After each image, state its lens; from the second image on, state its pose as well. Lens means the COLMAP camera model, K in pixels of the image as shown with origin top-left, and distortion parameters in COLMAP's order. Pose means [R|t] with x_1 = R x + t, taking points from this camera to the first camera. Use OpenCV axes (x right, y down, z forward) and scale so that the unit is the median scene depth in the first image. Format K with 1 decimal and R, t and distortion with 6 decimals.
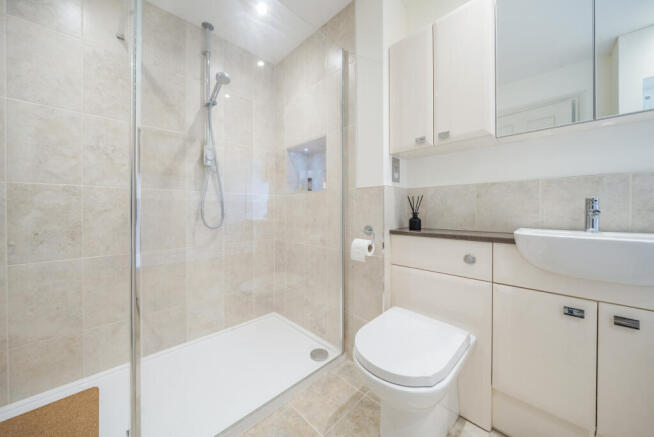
lens RADIAL K [[224.5, 0, 330.3], [0, 224.5, 214.9], [0, 0, 1]] dist [-0.001391, 0.000132]
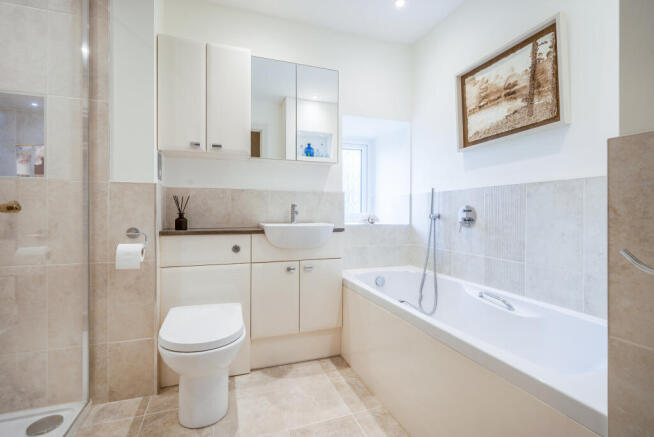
lens RADIAL K [[301.0, 0, 325.4], [0, 301.0, 215.1], [0, 0, 1]] dist [-0.000606, -0.000077]
pose [[0.438674, -0.005209, 0.898631, -0.558722], [0.008004, 0.999966, 0.001889, 0.003950], [-0.898611, 0.006364, 0.438701, -0.170057]]
